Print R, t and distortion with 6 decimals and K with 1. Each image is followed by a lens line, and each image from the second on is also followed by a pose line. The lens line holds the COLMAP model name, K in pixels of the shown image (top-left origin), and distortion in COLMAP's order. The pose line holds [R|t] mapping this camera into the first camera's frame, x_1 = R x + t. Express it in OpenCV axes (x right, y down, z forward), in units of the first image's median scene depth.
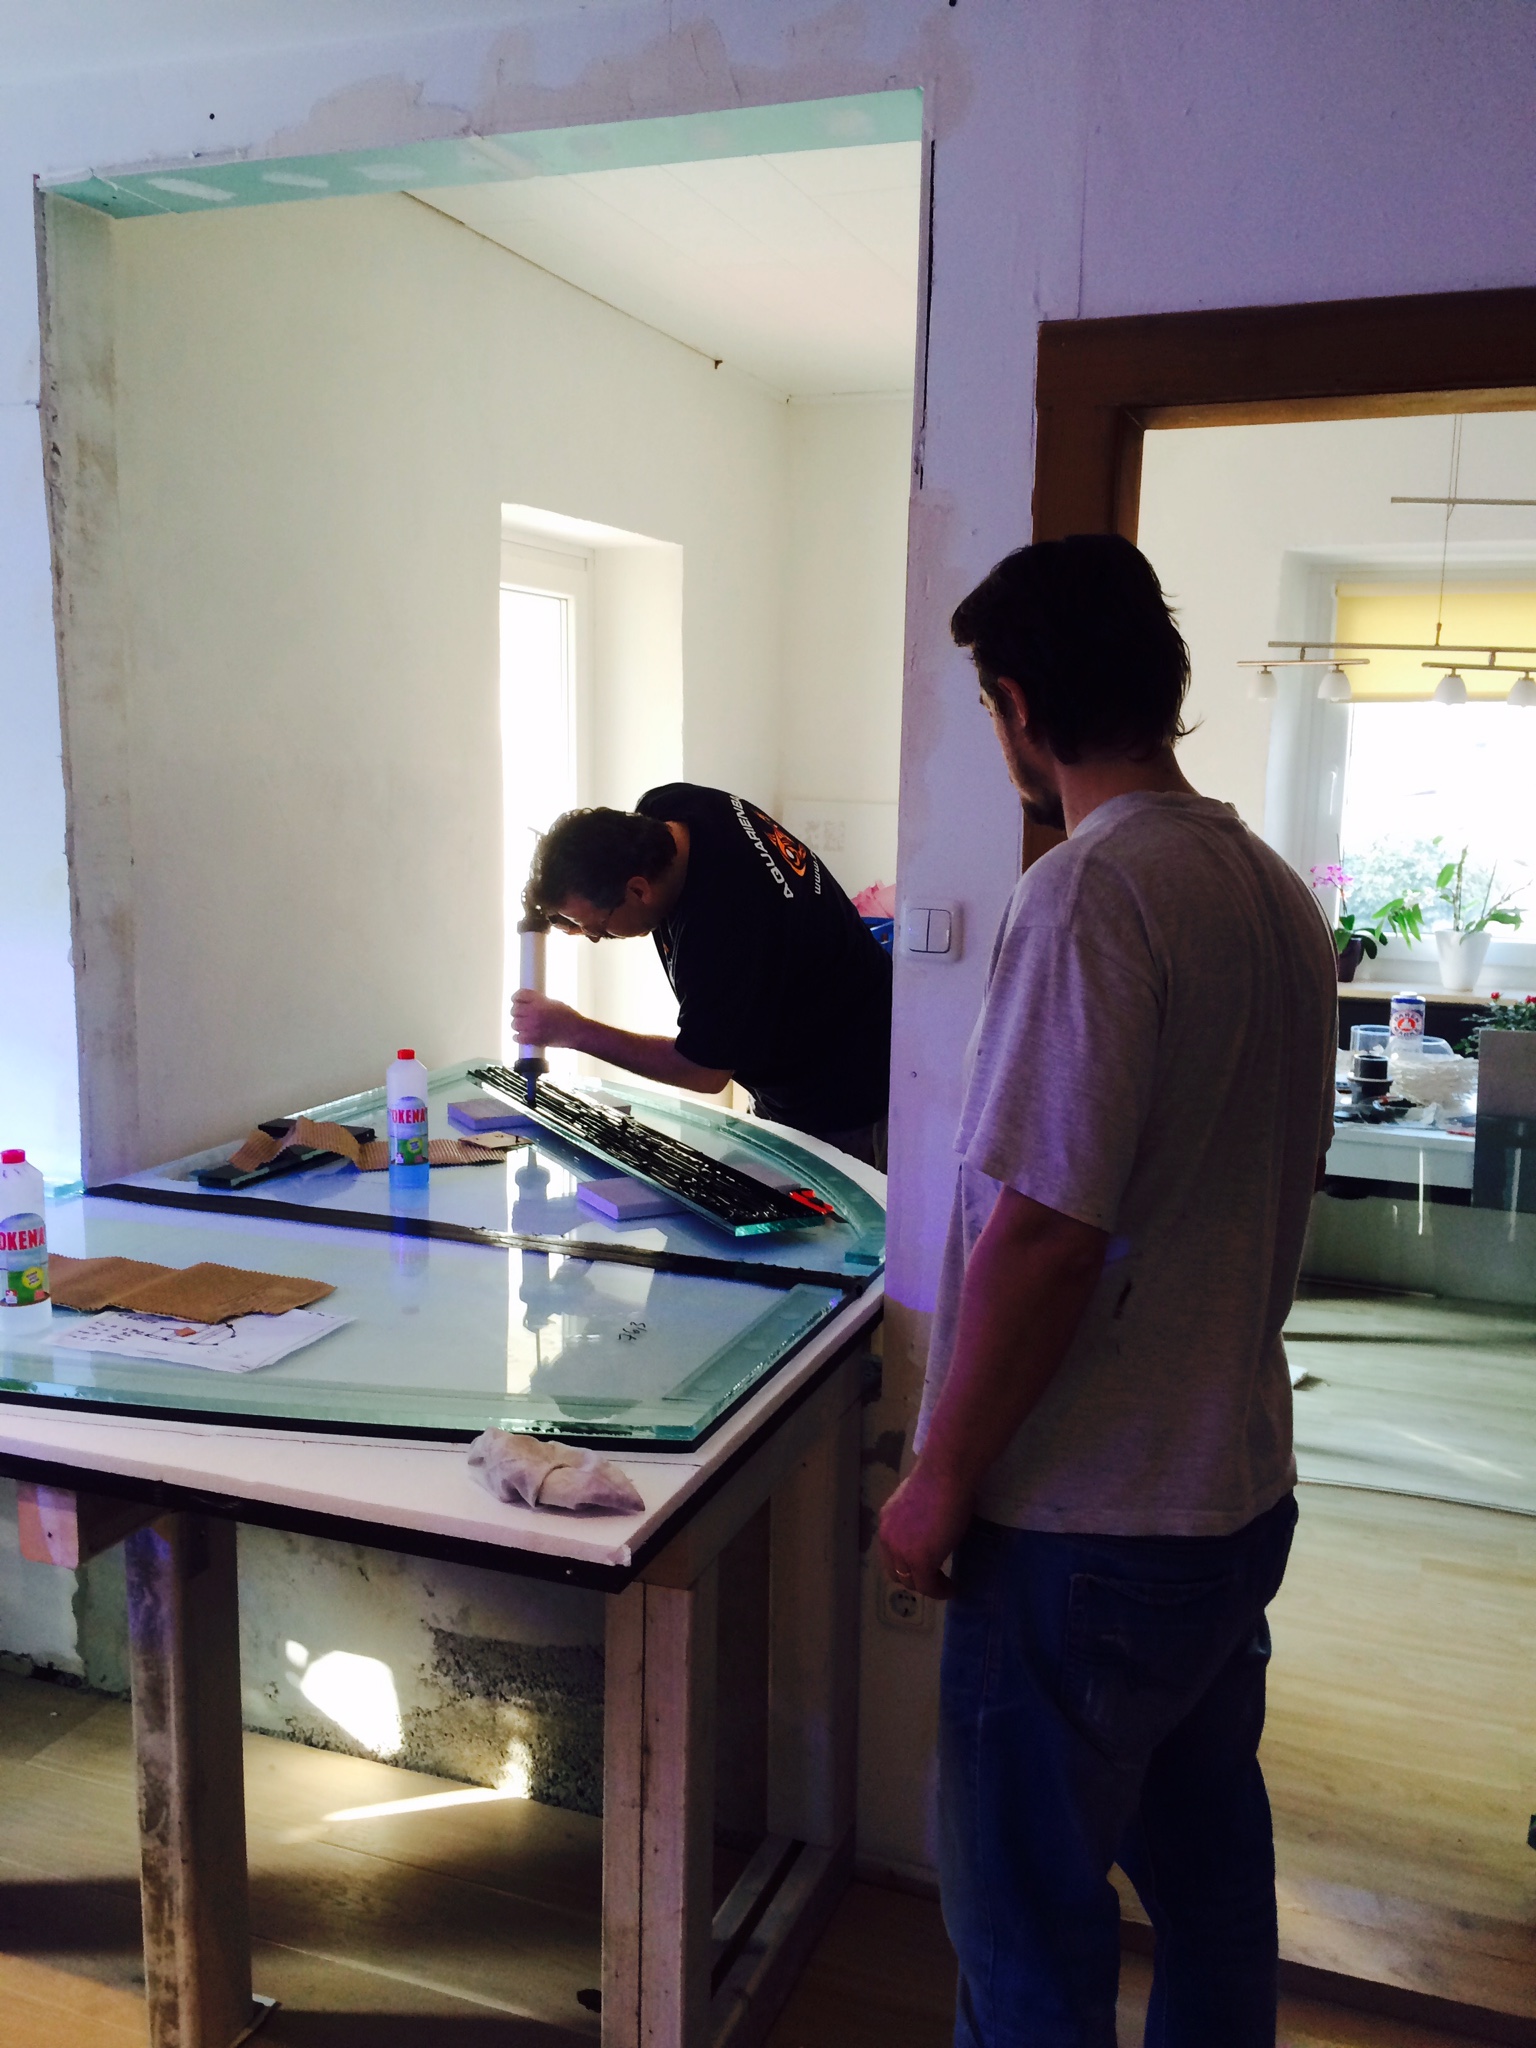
lens RADIAL K [[1759.8, 0, 763.8], [0, 1759.8, 1034.1], [0, 0, 1]] dist [0.096693, -0.107850]
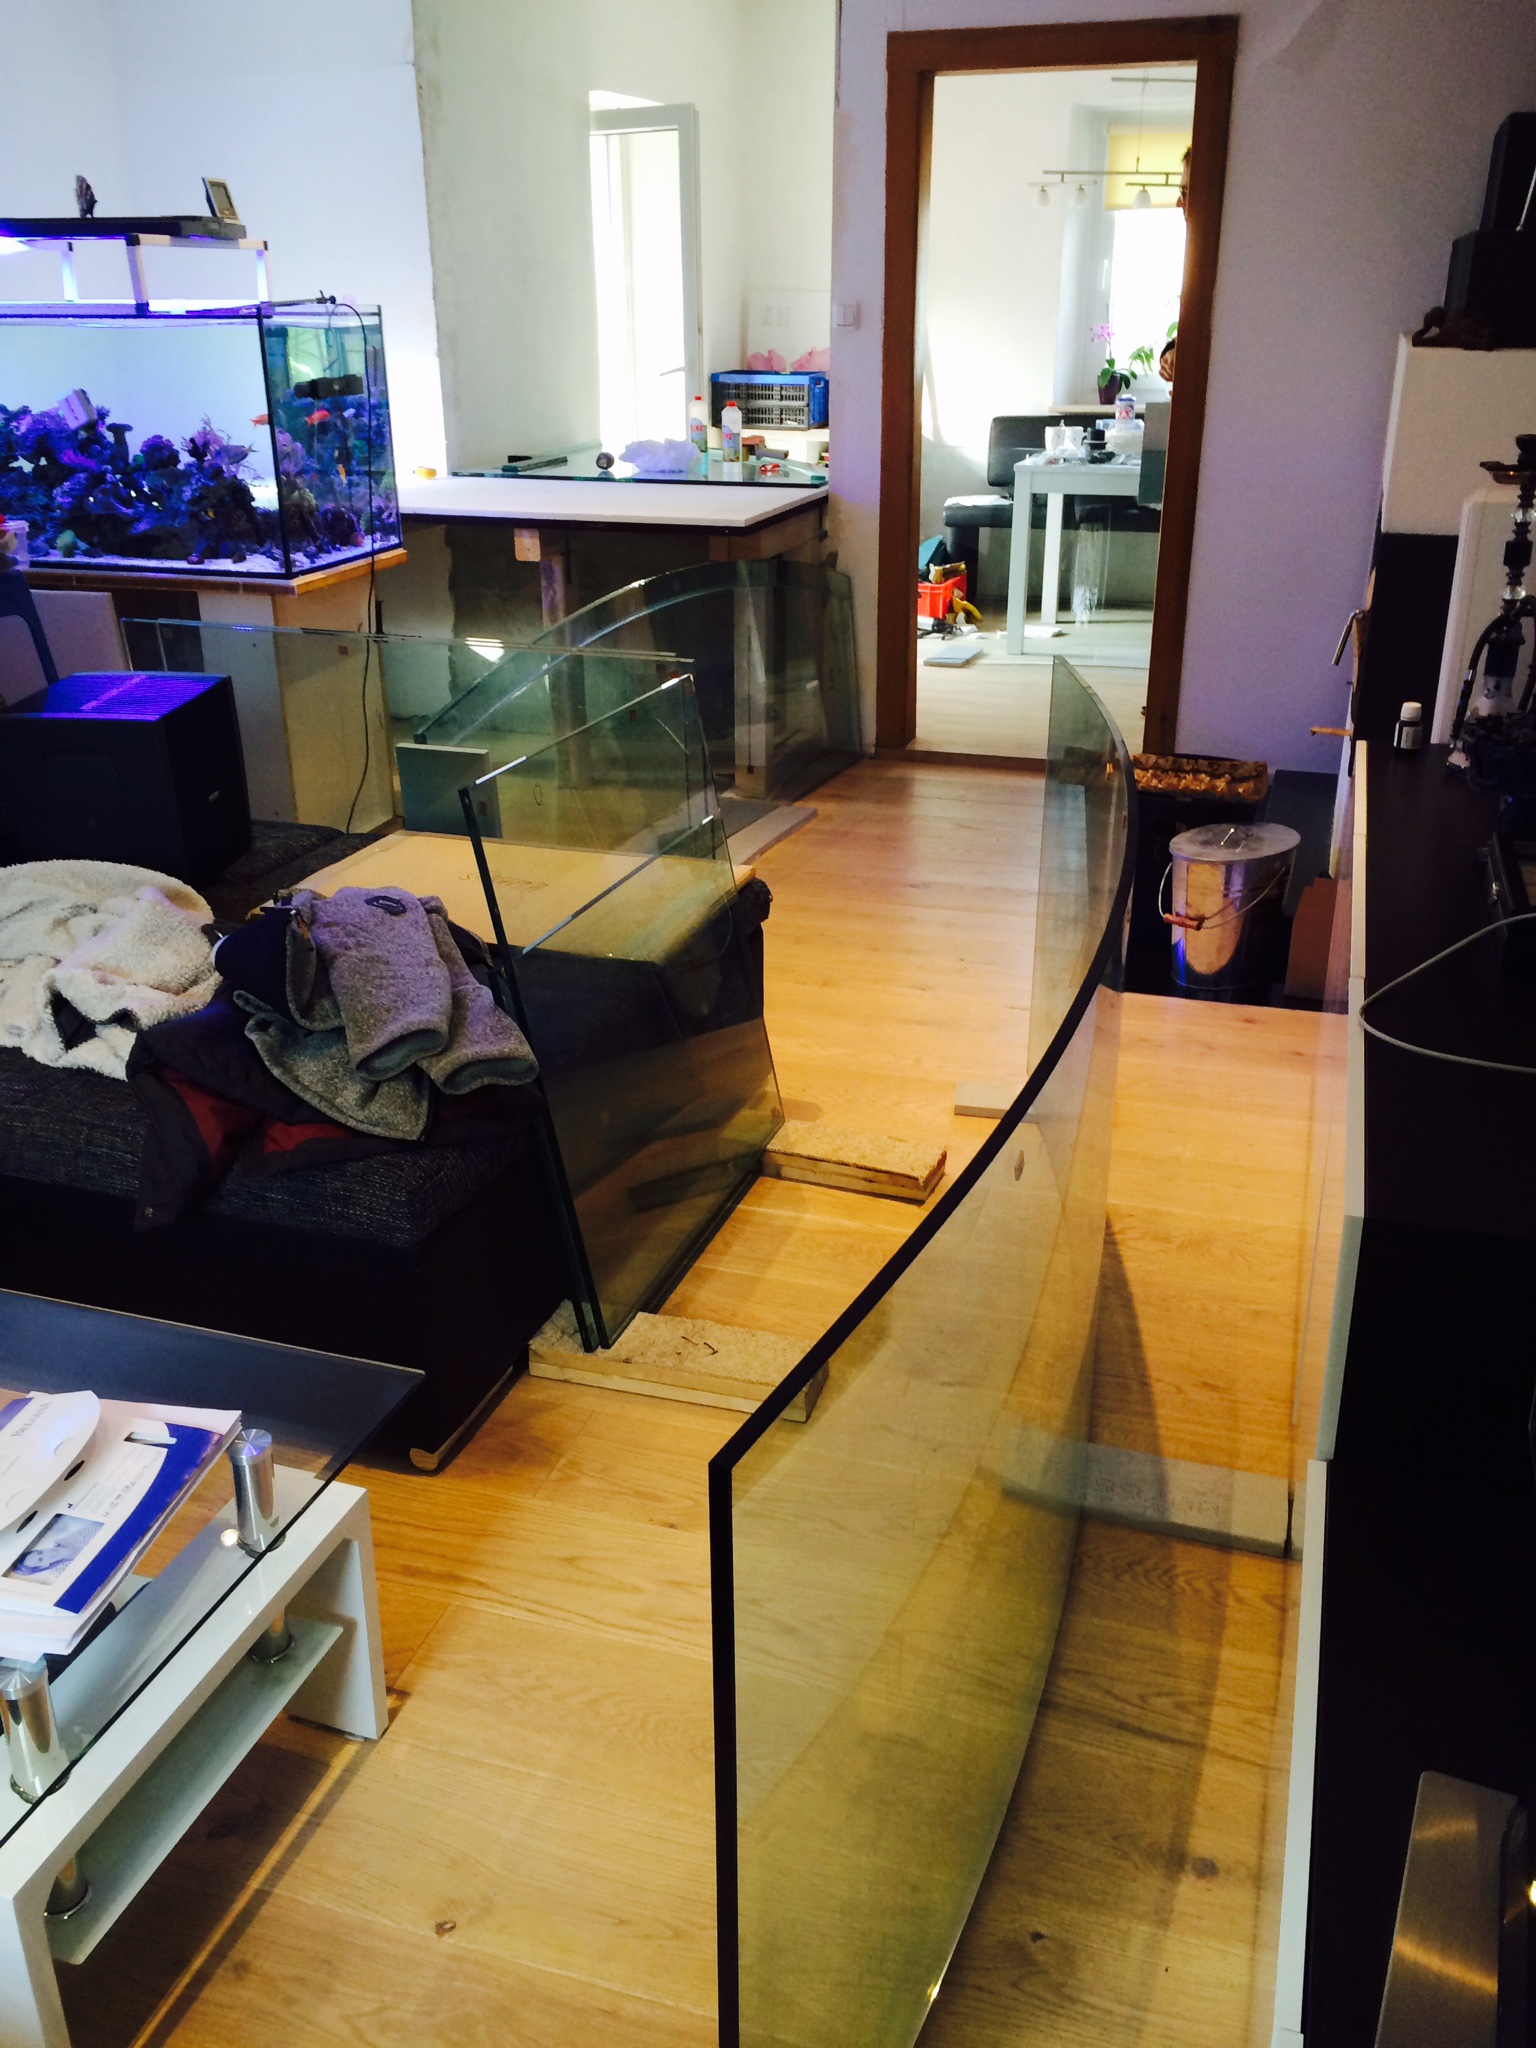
lens RADIAL K [[1737.4, 0, 764.4], [0, 1737.4, 996.2], [0, 0, 1]] dist [0.055601, -0.002822]
pose [[0.998464, -0.039399, 0.038960, -0.119152], [0.029755, 0.974407, 0.222813, 0.254841], [-0.046741, -0.221312, 0.974082, -1.238528]]
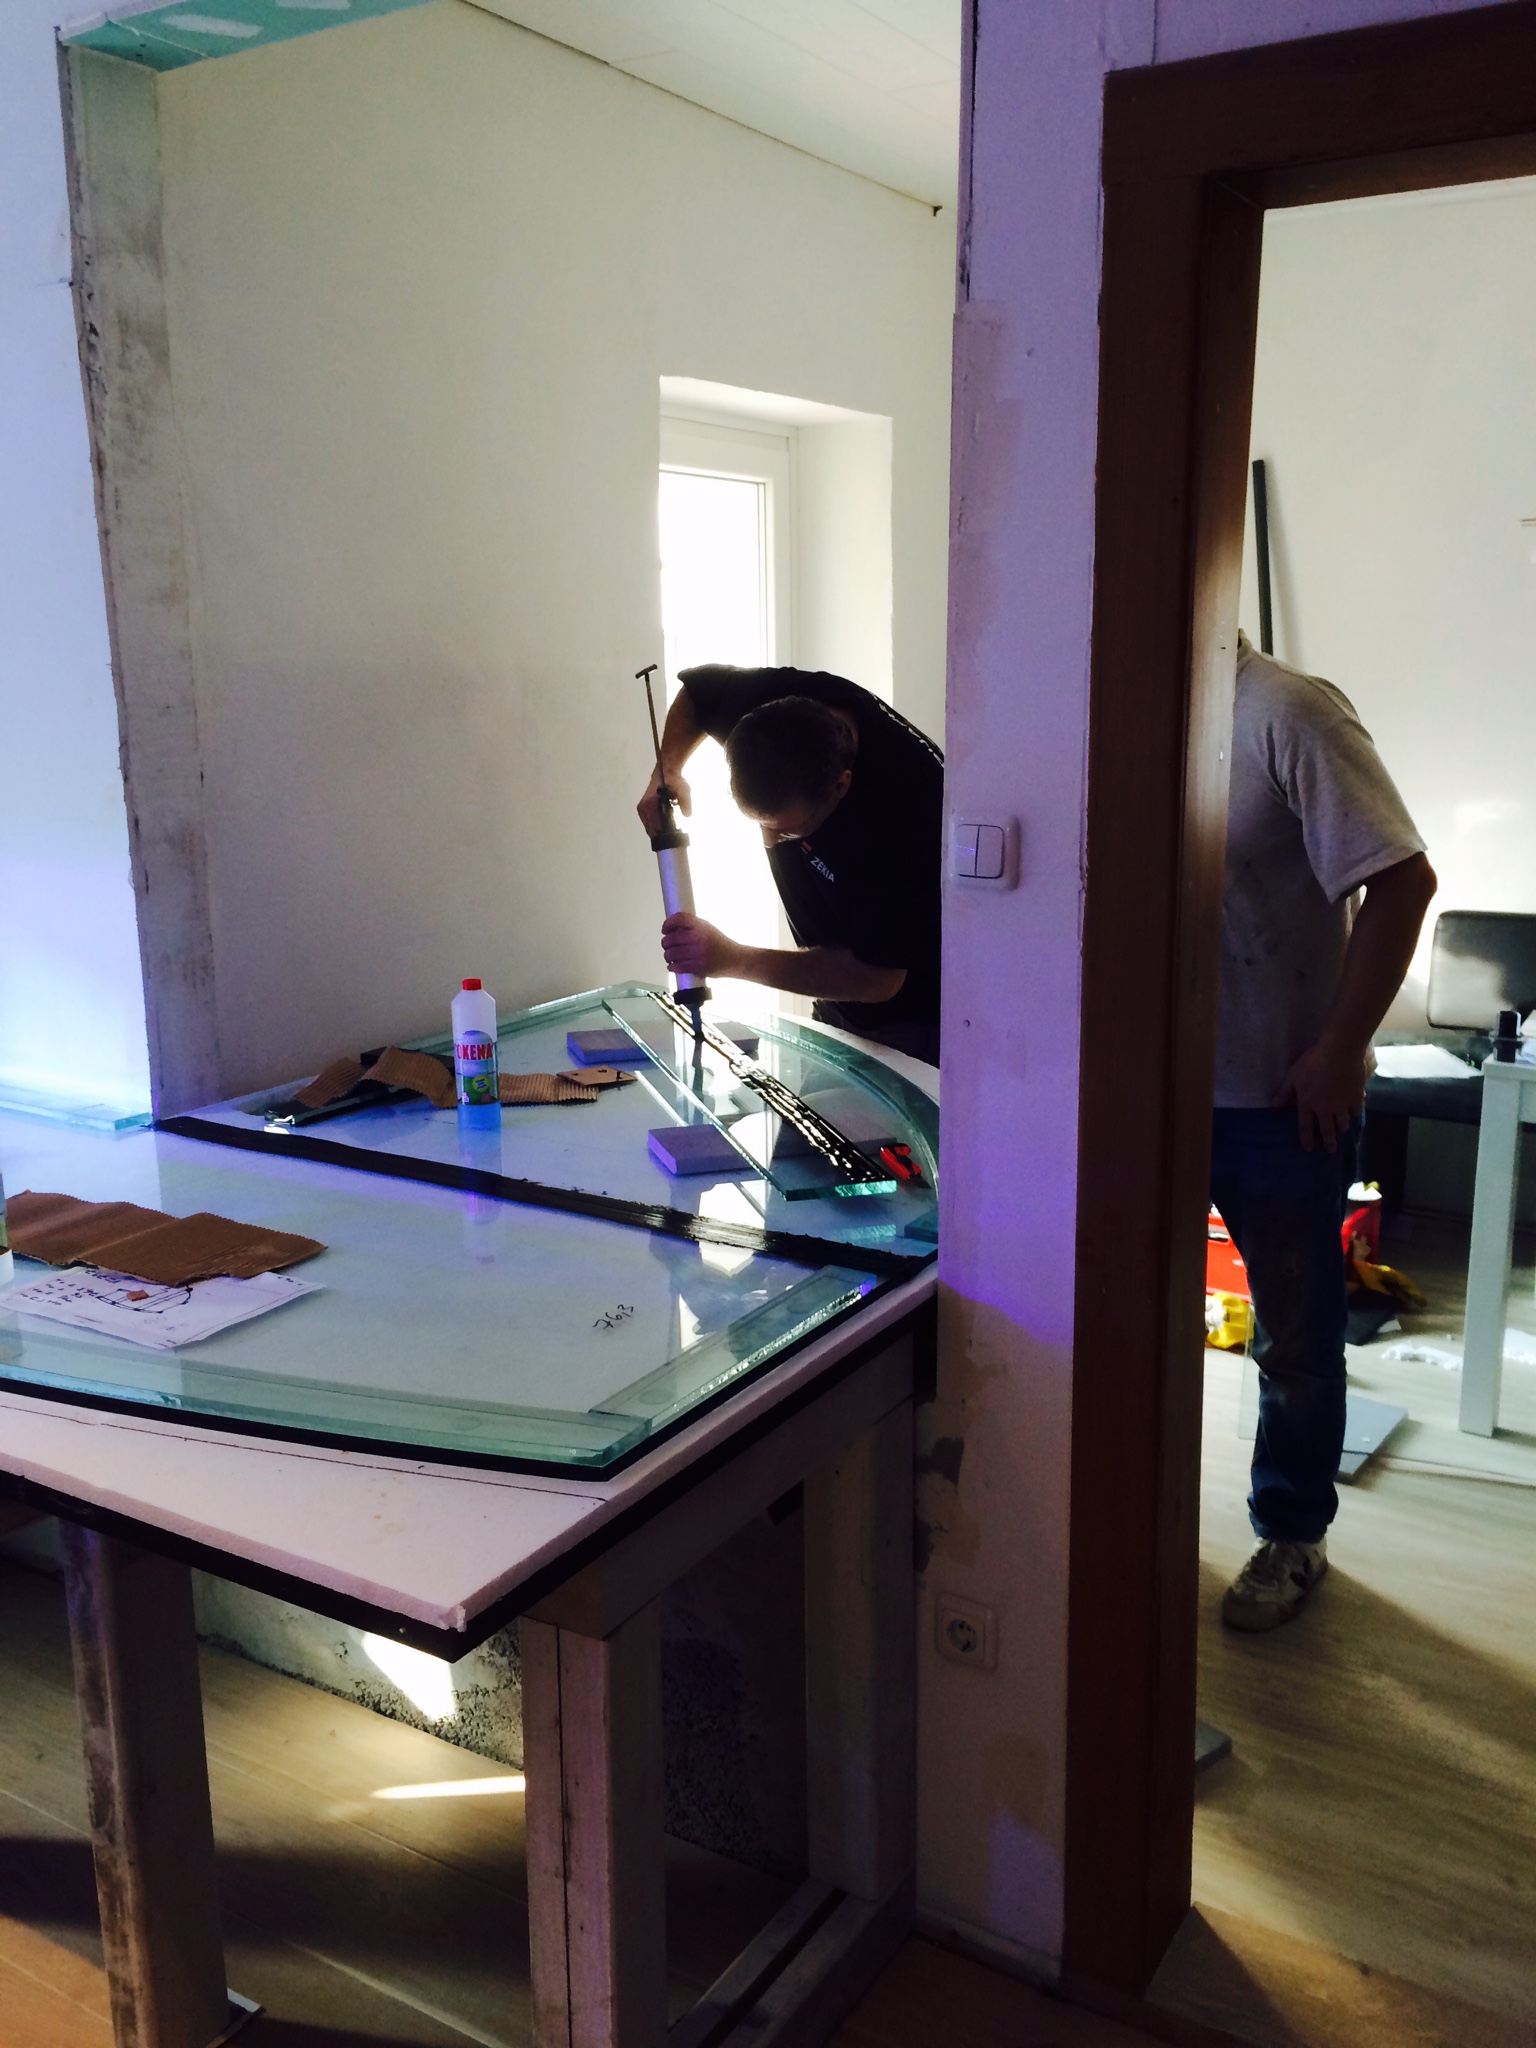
lens RADIAL K [[1749.0, 0, 782.7], [0, 1749.0, 1029.7], [0, 0, 1]] dist [0.082819, -0.093679]
pose [[0.981357, 0.015817, -0.191540, 0.137716], [-0.005740, 0.998575, 0.053051, -0.014978], [0.192106, -0.050963, 0.980050, 0.146697]]
